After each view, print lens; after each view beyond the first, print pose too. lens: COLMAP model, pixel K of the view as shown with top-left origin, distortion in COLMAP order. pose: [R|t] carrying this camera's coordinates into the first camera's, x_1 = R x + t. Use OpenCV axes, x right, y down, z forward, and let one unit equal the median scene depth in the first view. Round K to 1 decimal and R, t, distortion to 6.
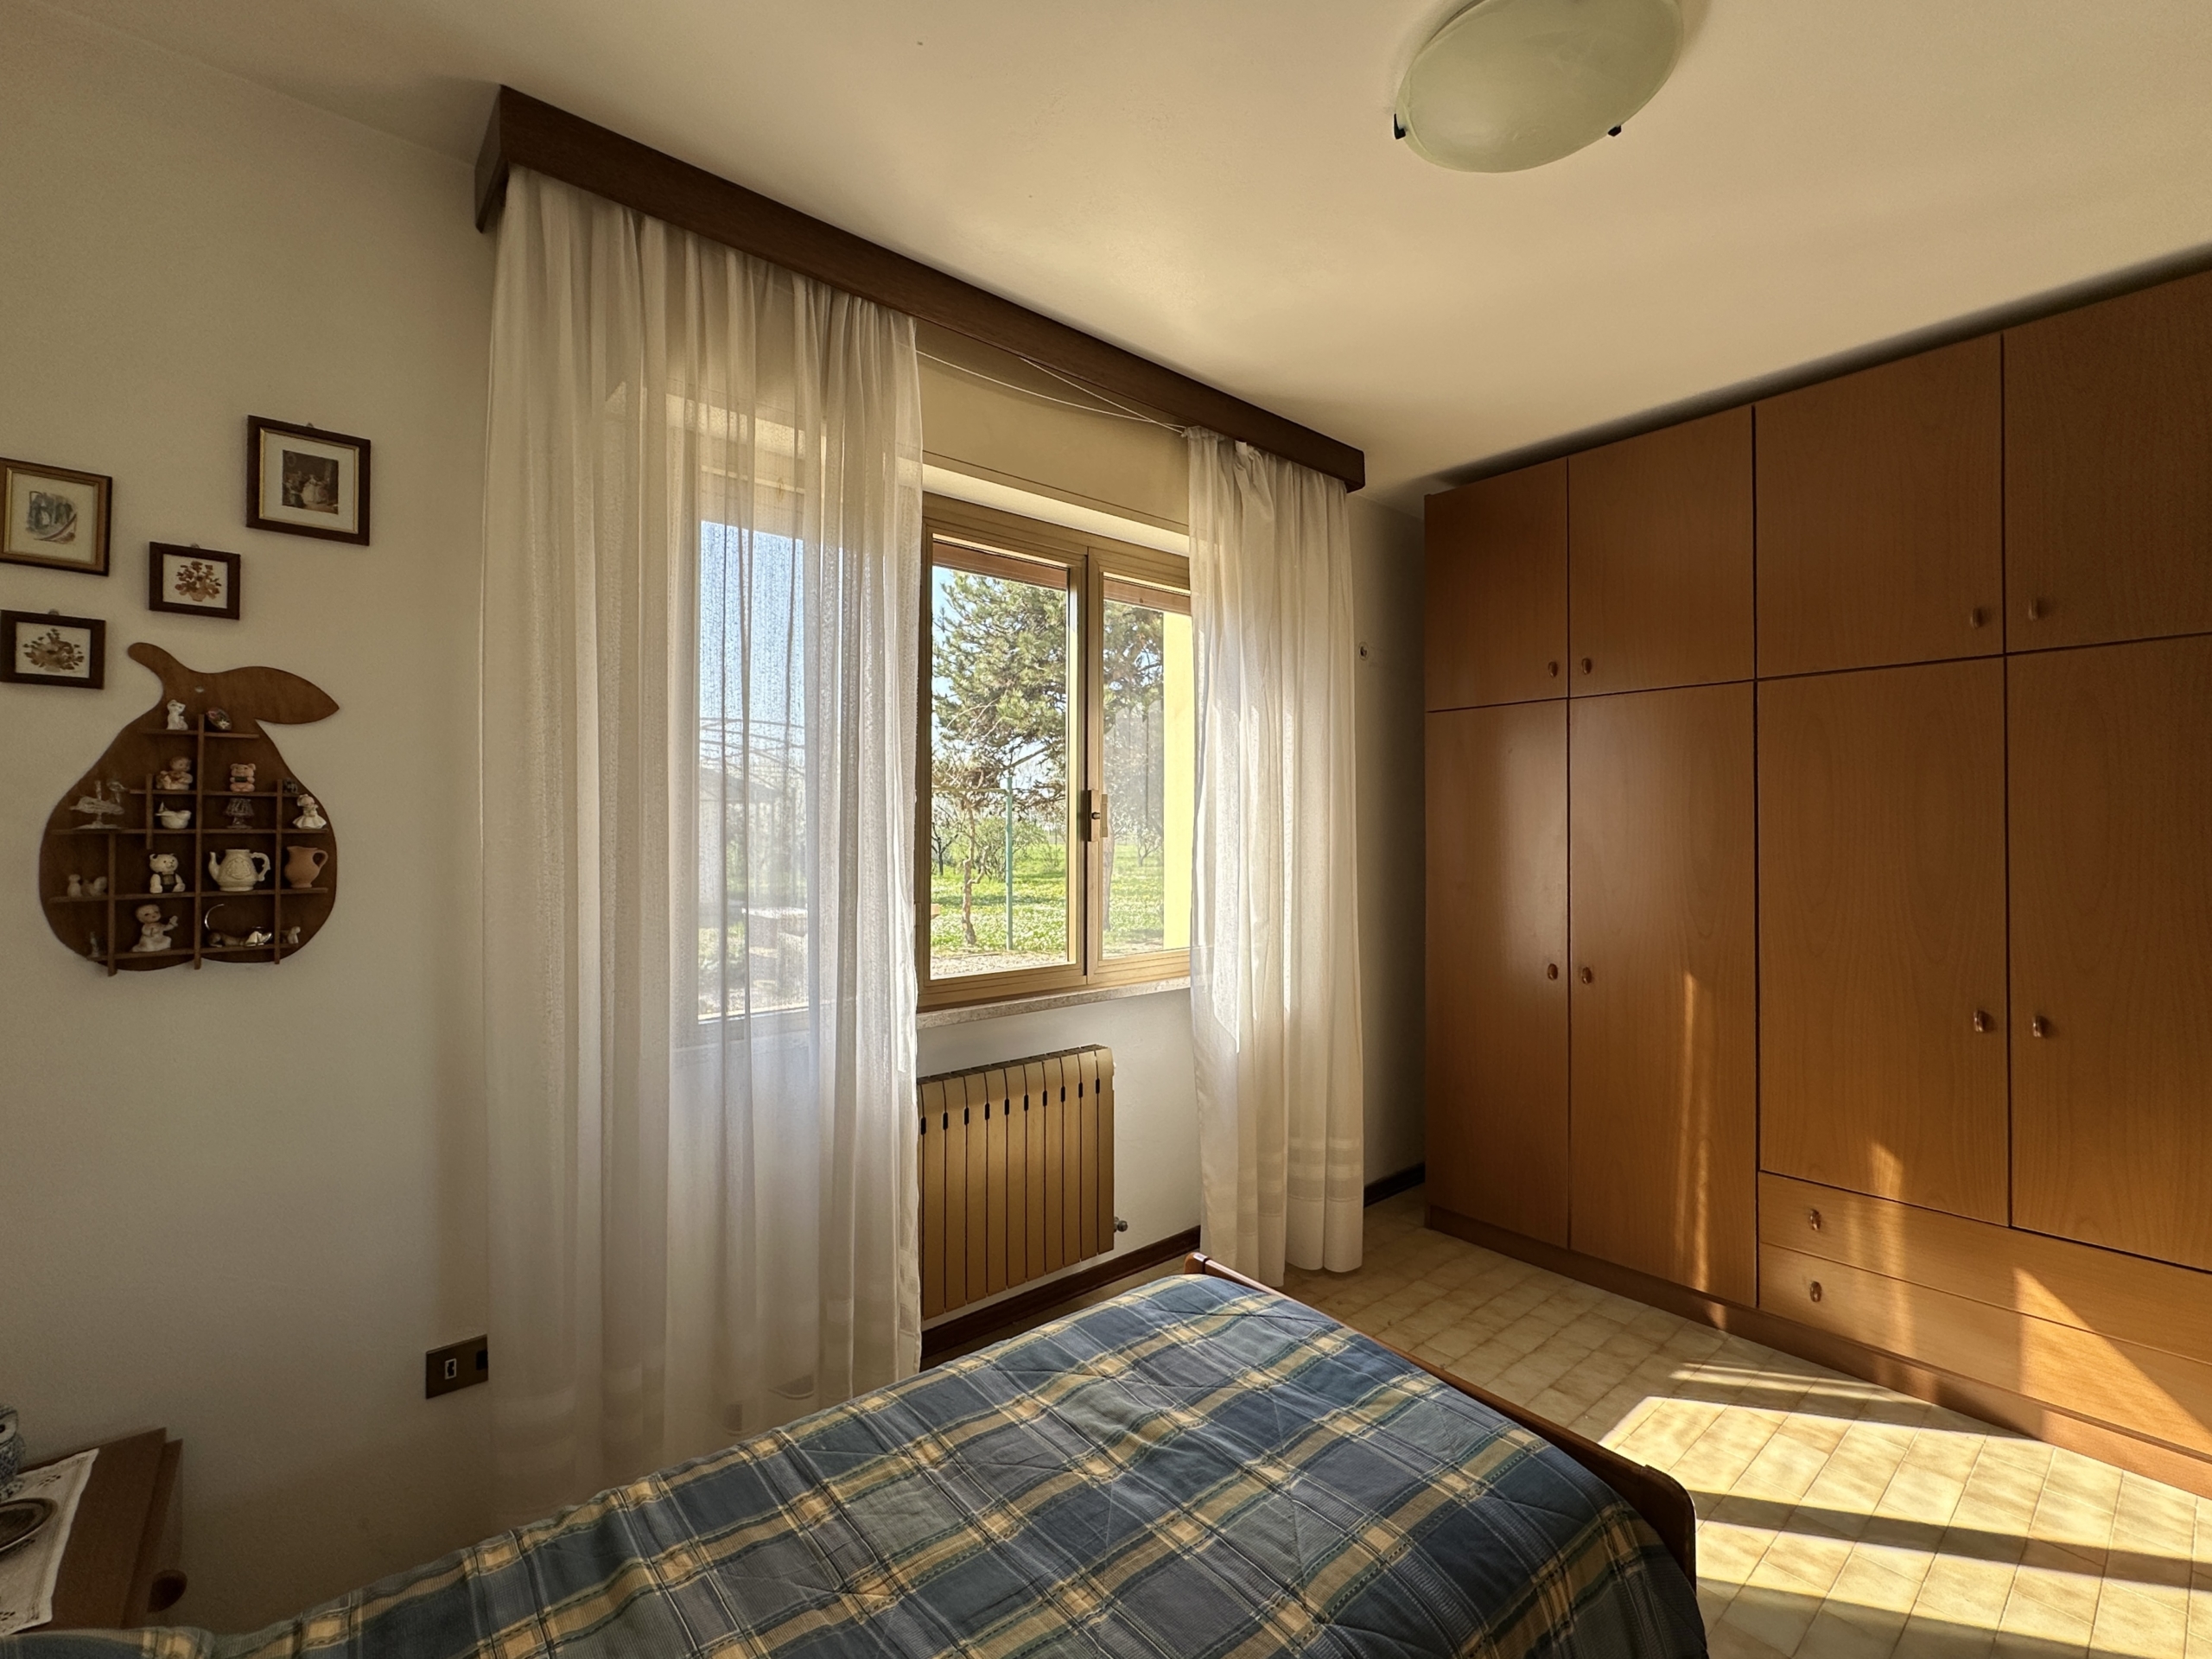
lens RADIAL K [[958.0, 0, 1106.0], [0, 958.0, 829.5], [0, 0, 1]] dist [-0.001270, 0.000004]
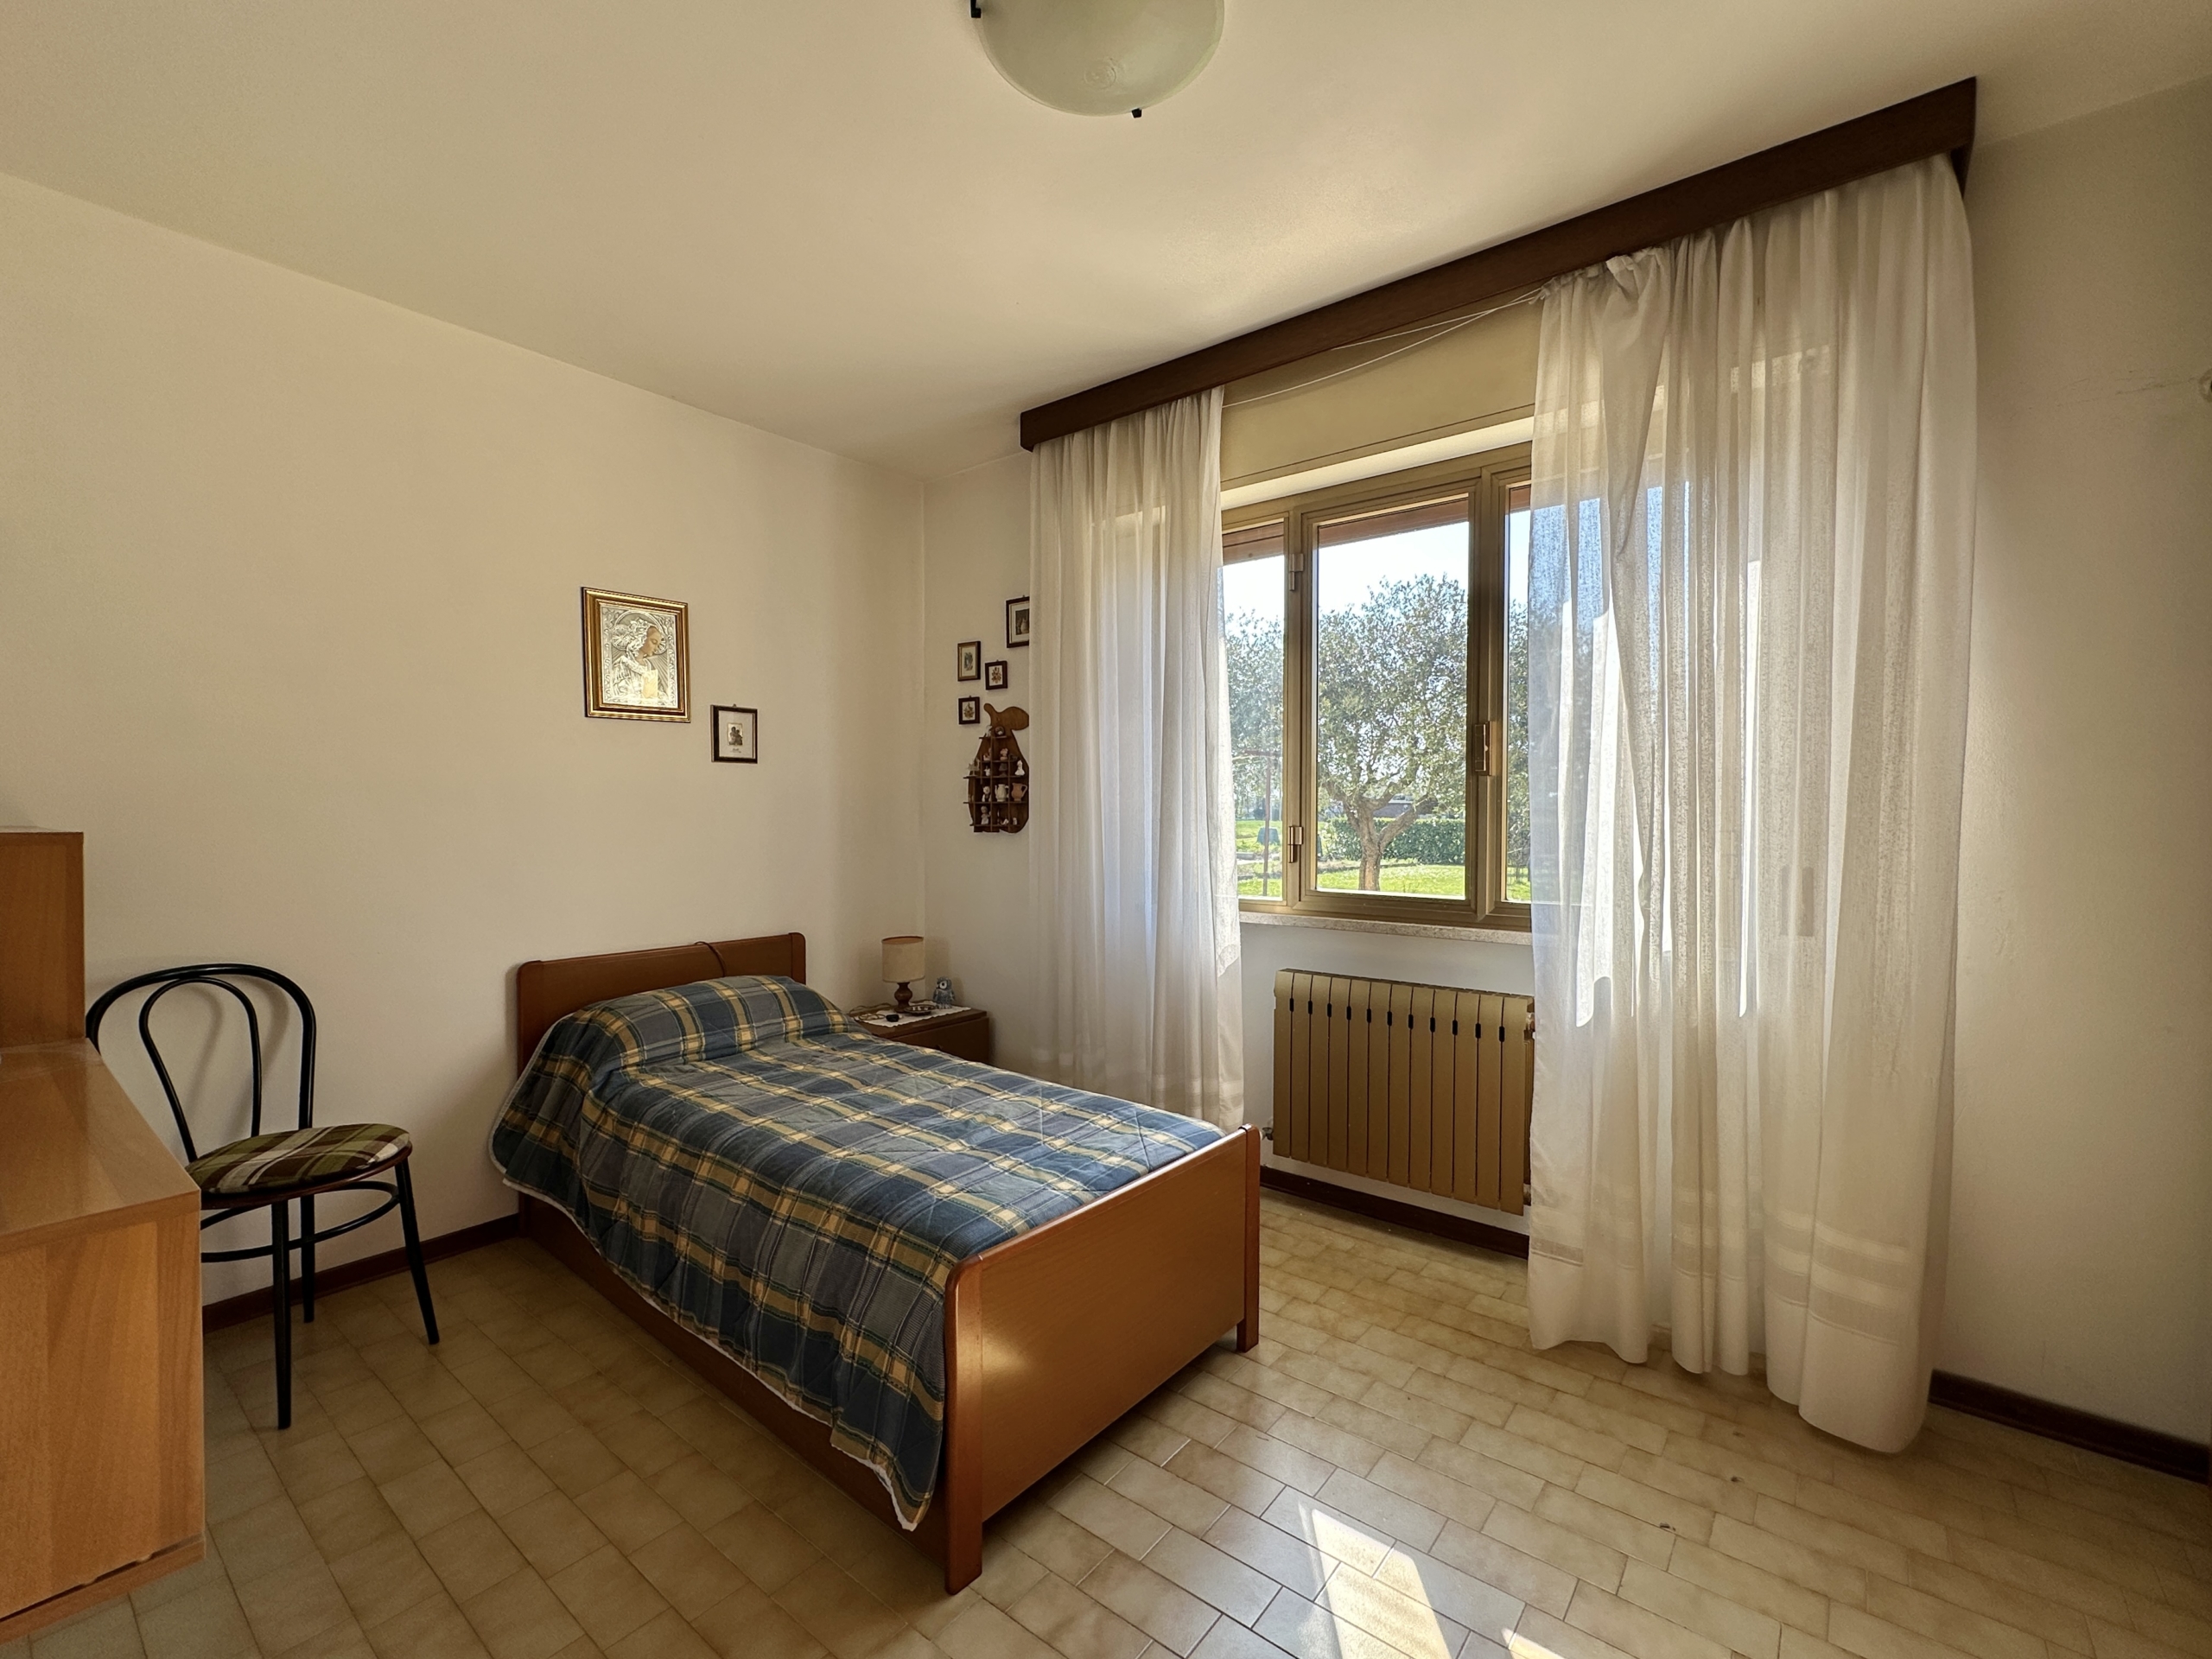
lens RADIAL K [[958.0, 0, 1106.0], [0, 958.0, 829.5], [0, 0, 1]] dist [-0.001270, 0.000004]
pose [[0.198564, 0.019494, -0.979894, 1.507857], [0.001243, 0.999796, 0.020142, 0.086569], [0.980087, -0.005217, 0.198499, 0.780261]]
